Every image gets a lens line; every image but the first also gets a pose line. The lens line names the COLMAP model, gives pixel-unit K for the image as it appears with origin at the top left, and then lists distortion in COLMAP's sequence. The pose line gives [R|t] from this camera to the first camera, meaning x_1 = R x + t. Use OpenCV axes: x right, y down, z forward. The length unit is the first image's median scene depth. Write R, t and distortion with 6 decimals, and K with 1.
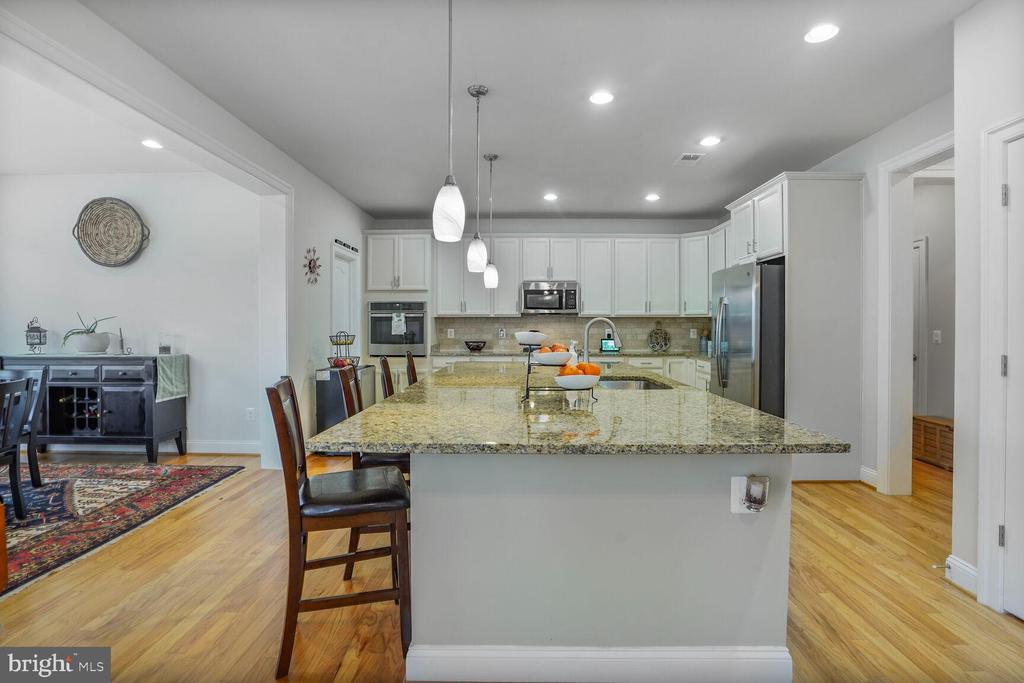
lens RADIAL K [[484.0, 0, 516.5], [0, 484.0, 330.7], [0, 0, 1]] dist [-0.064612, 0.025778]
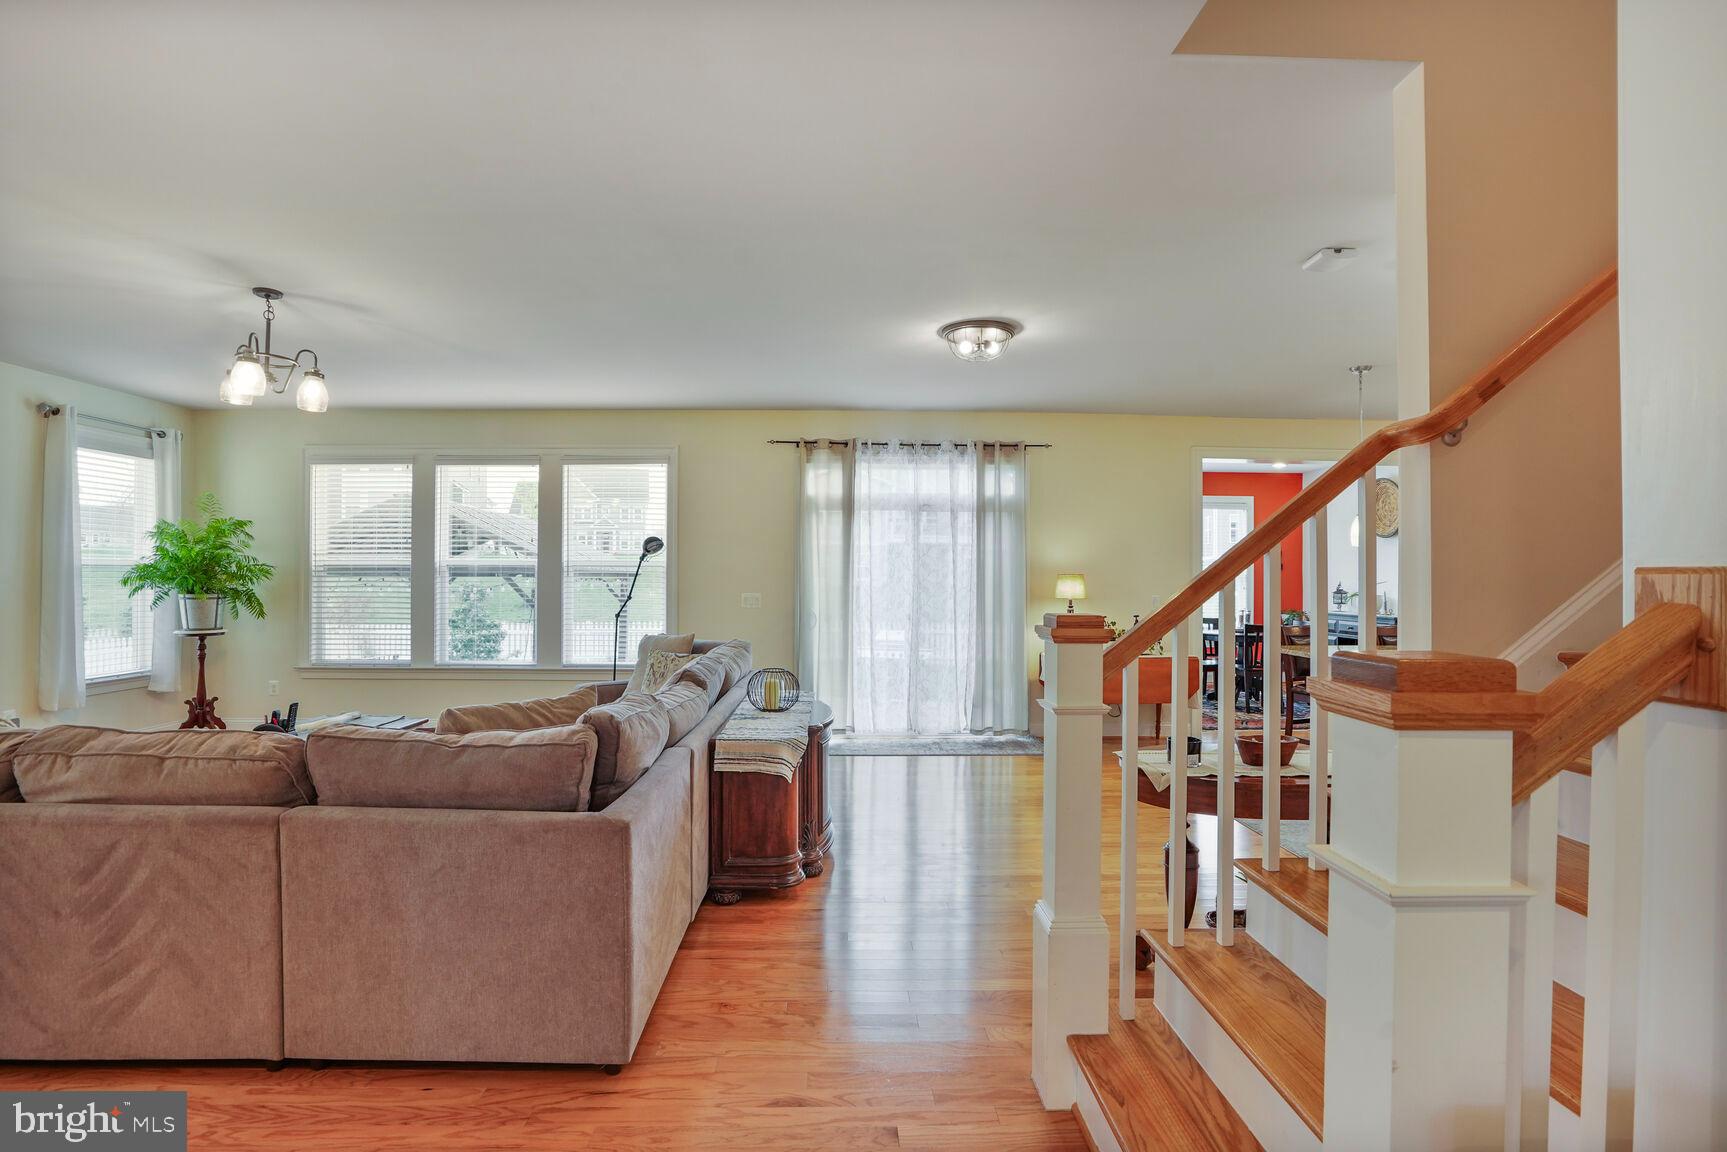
lens RADIAL K [[847.2, 0, 842.1], [0, 847.2, 575.0], [0, 0, 1]] dist [-0.067252, 0.029923]
pose [[0.025934, -0.003336, -0.999658, 1.102345], [-0.012042, 0.999921, -0.003649, -0.022029], [0.999591, 0.012133, 0.025892, -0.367646]]
